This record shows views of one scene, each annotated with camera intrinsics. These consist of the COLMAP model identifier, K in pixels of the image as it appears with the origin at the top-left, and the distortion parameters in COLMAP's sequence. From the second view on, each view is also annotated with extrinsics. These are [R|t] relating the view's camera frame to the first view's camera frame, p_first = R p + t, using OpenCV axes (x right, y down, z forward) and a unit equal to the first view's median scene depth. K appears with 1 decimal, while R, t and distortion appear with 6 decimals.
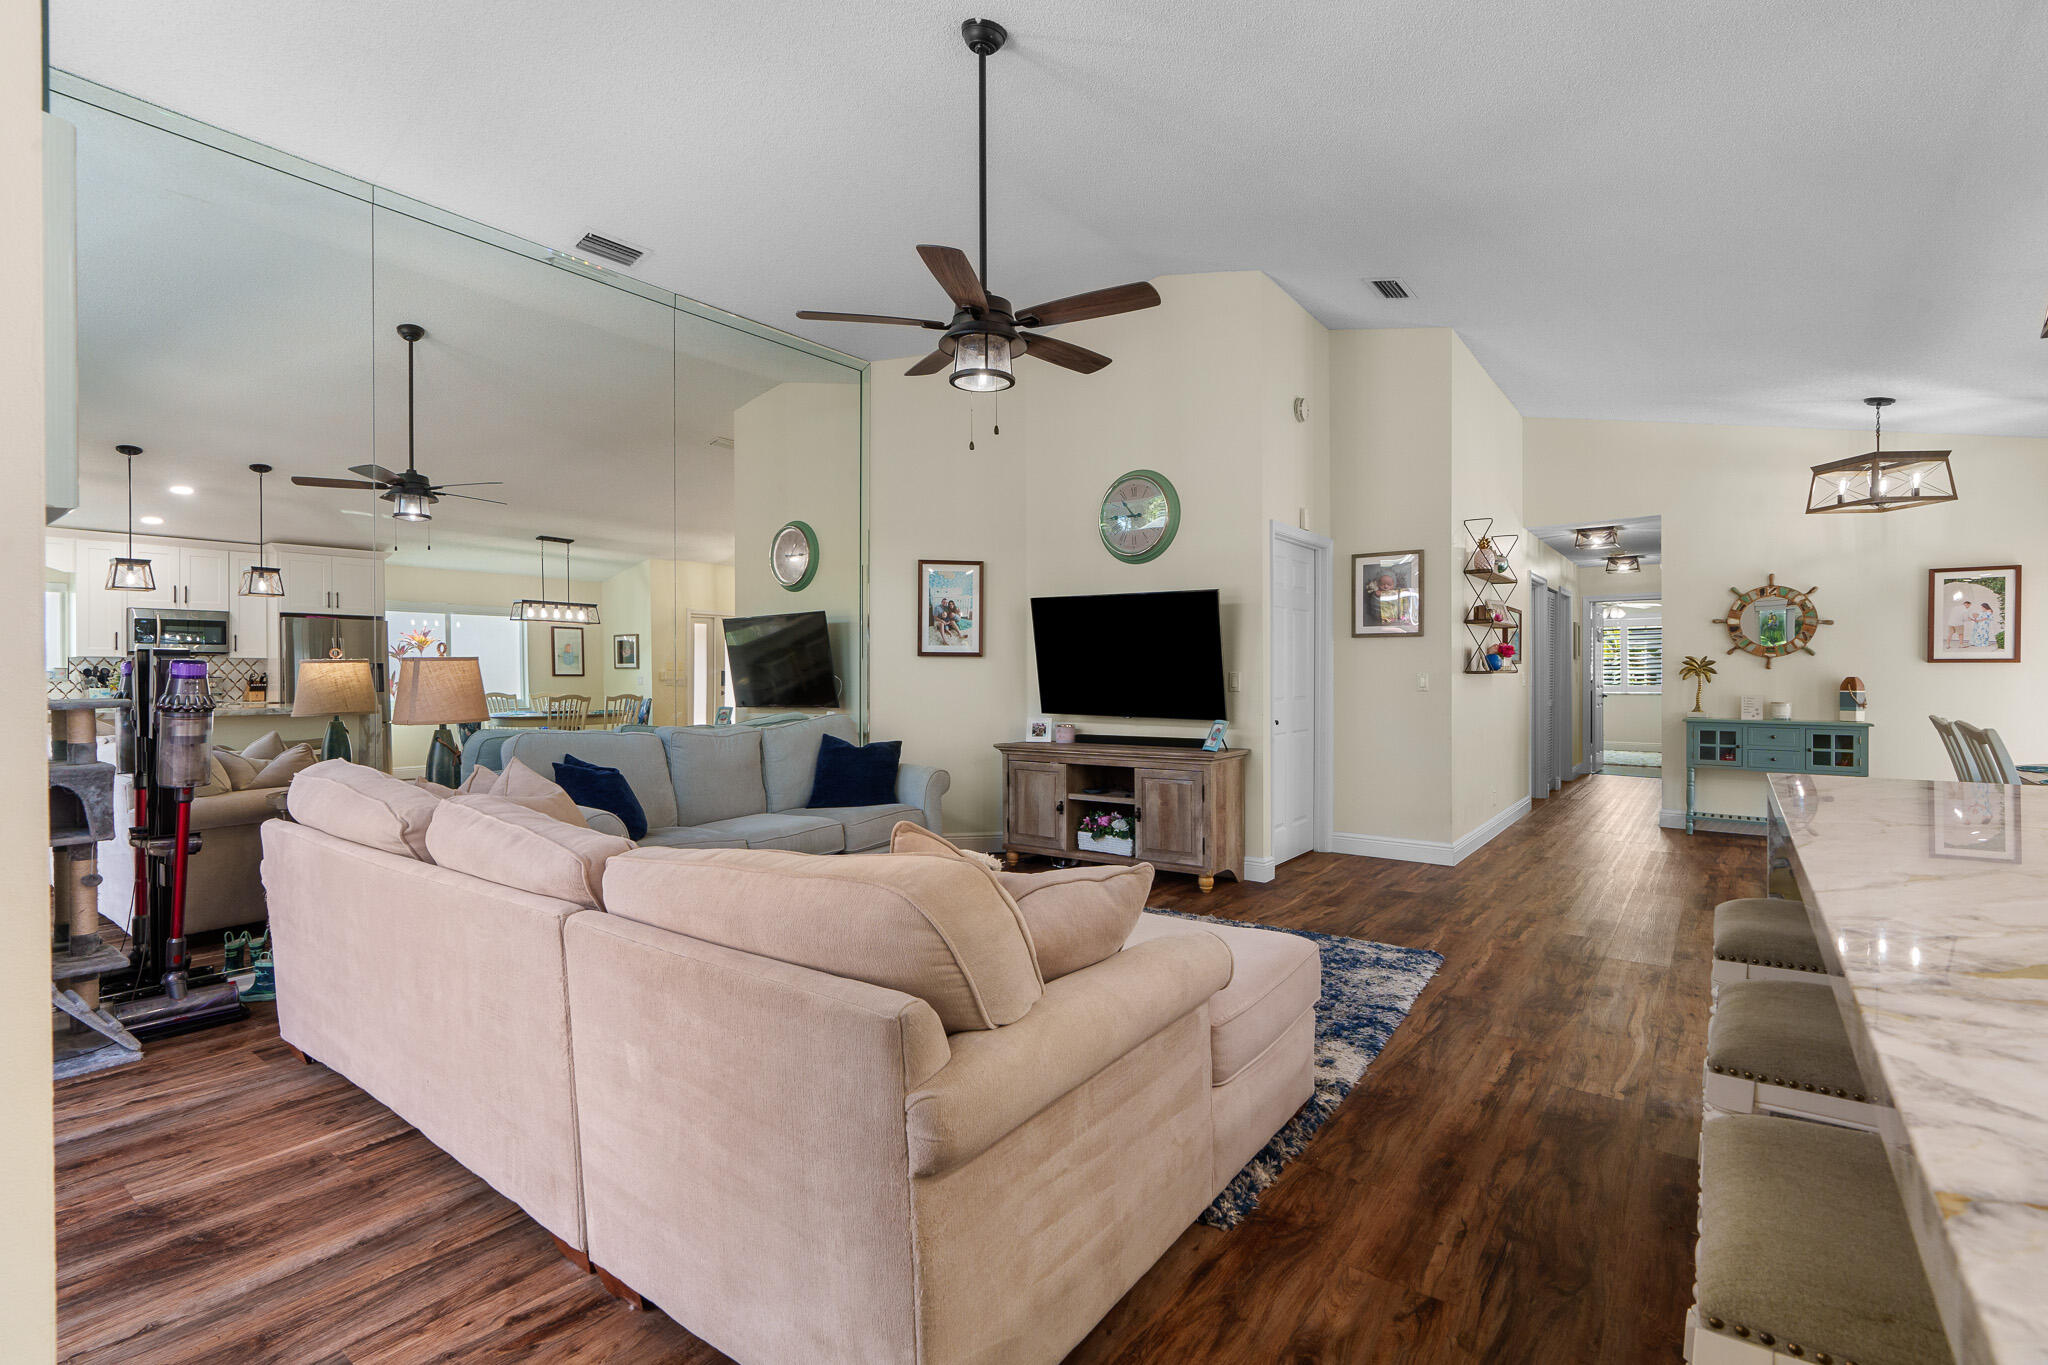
lens RADIAL K [[951.7, 0, 1010.0], [0, 951.7, 680.3], [0, 0, 1]] dist [-0.013911, 0.006429]
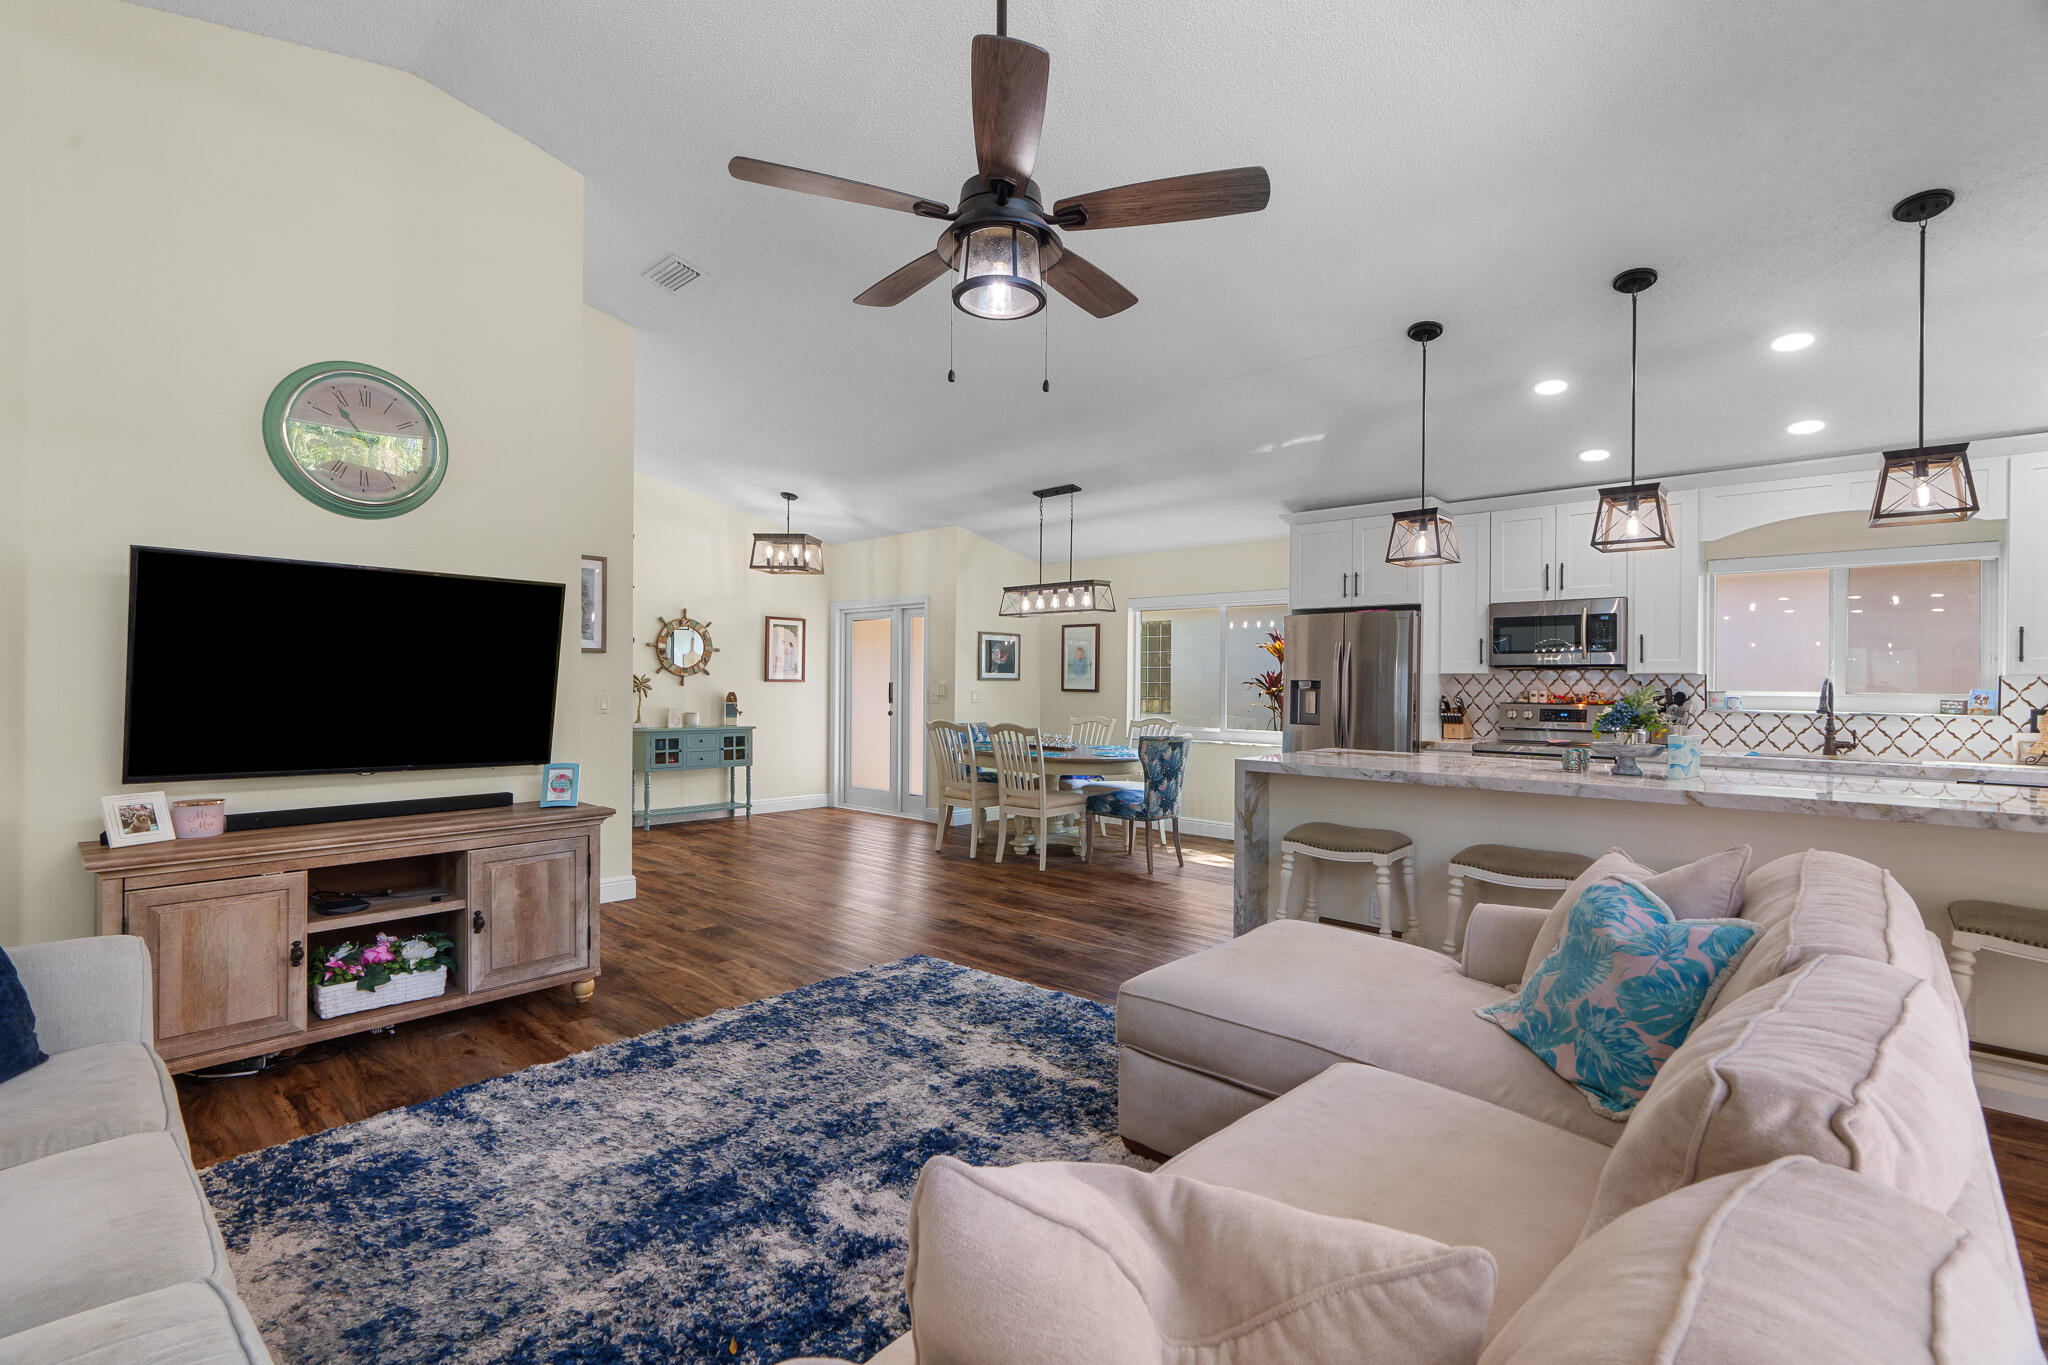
lens RADIAL K [[923.5, 0, 1015.3], [0, 923.5, 680.1], [0, 0, 1]] dist [-0.008799, 0.003590]
pose [[0.102680, 0.003918, 0.994707, -0.377163], [-0.001114, 0.999992, -0.003824, -0.016660], [-0.994714, -0.000715, 0.102684, 0.489479]]
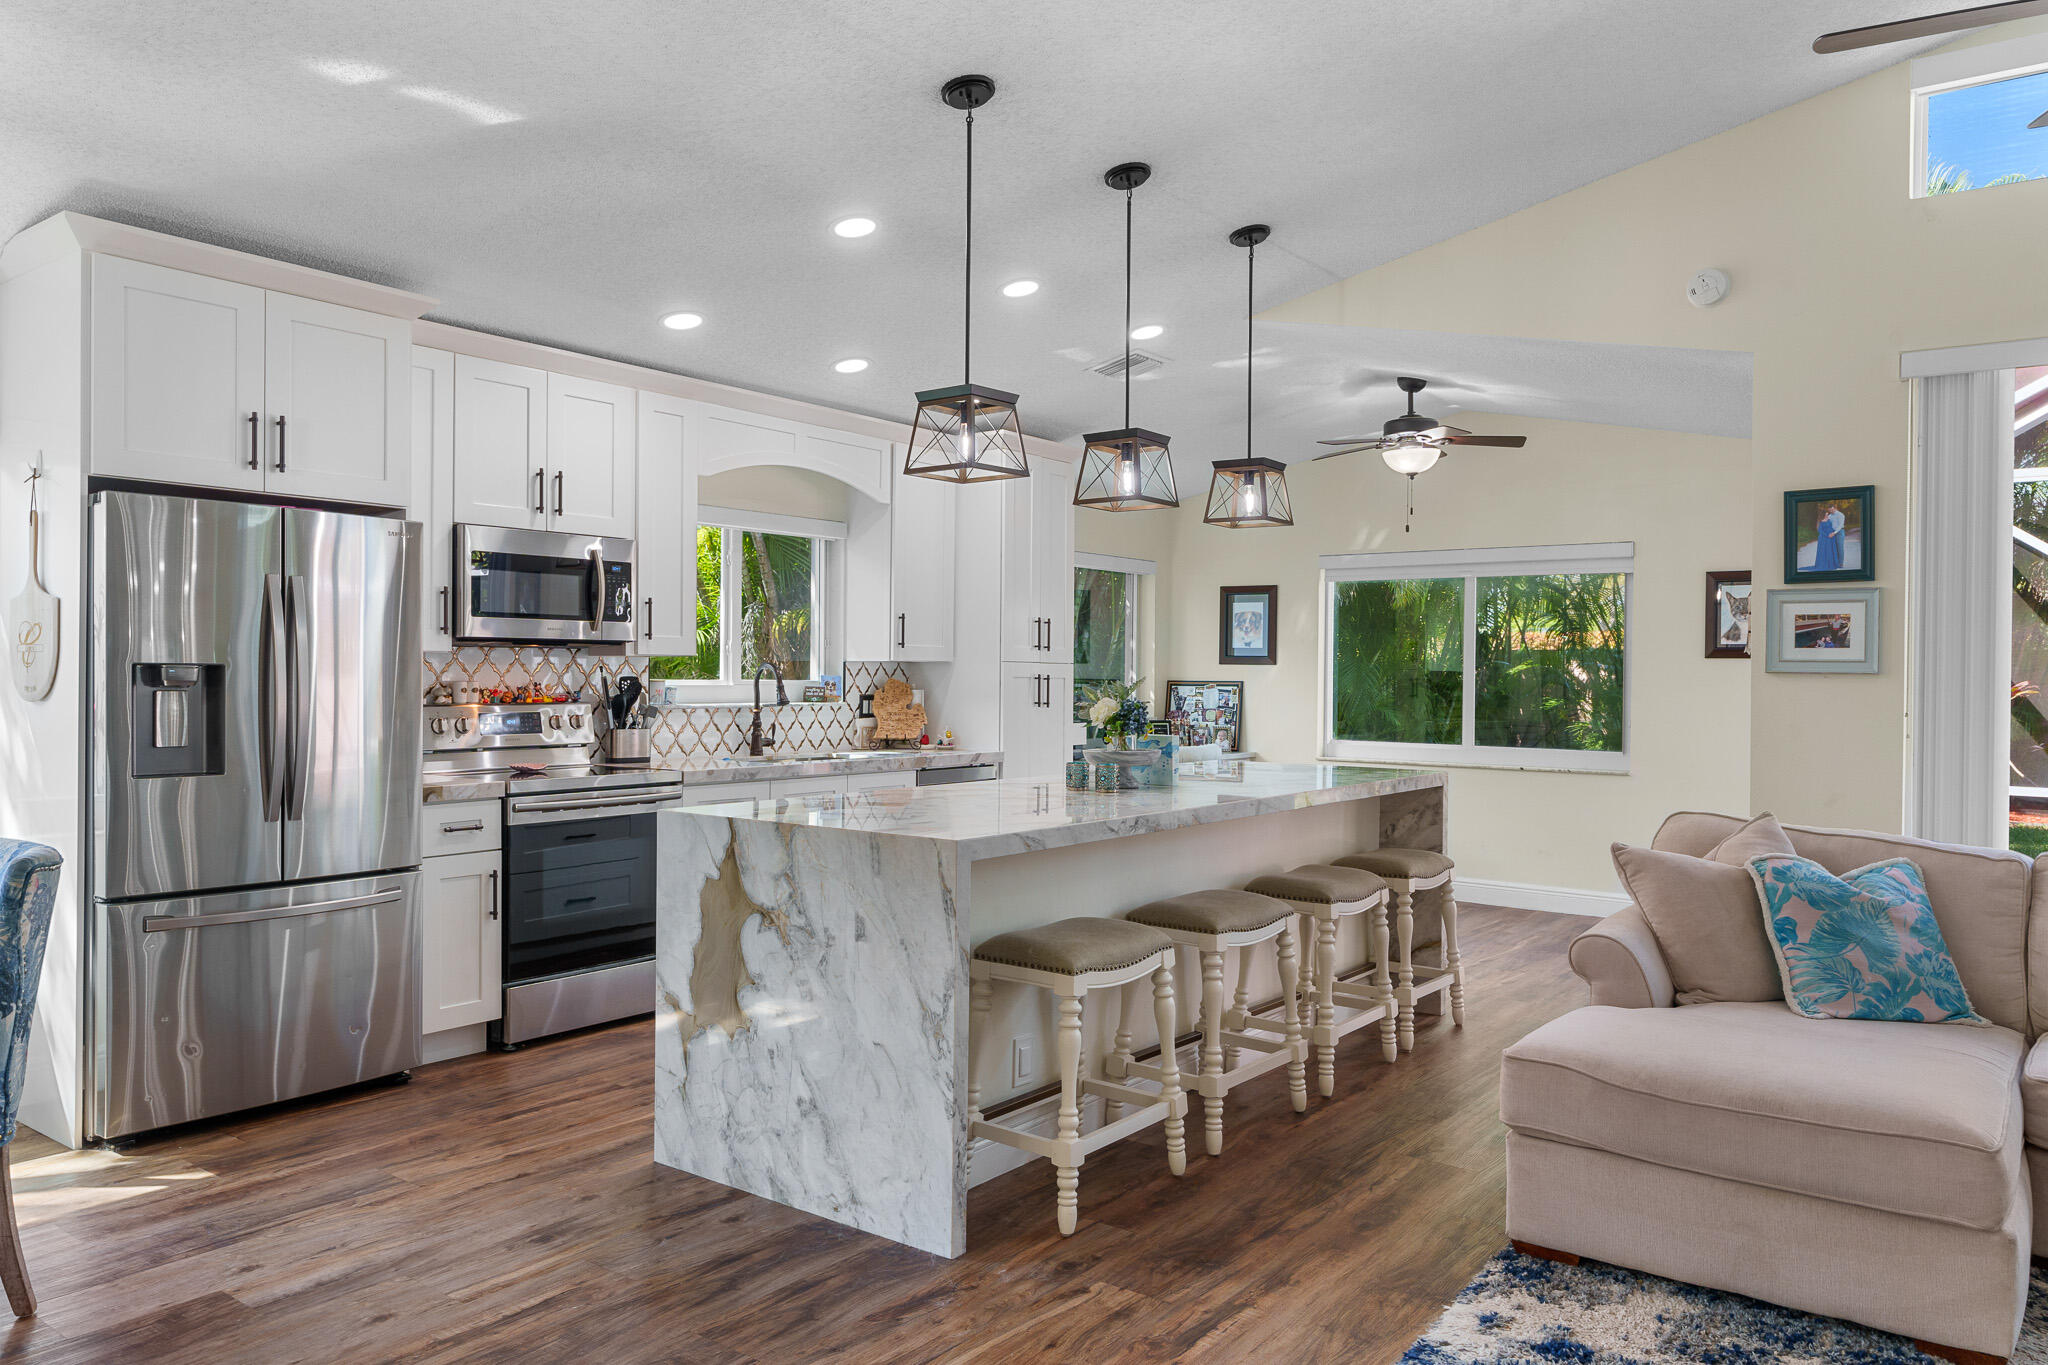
lens RADIAL K [[1423.4, 0, 1012.7], [0, 1423.4, 679.2], [0, 0, 1]] dist [0.003354, 0.002950]
pose [[-0.999979, -0.006238, 0.001720, 0.299159], [-0.006219, 0.999923, 0.010762, -0.022479], [-0.001787, 0.010751, -0.999941, 0.891261]]
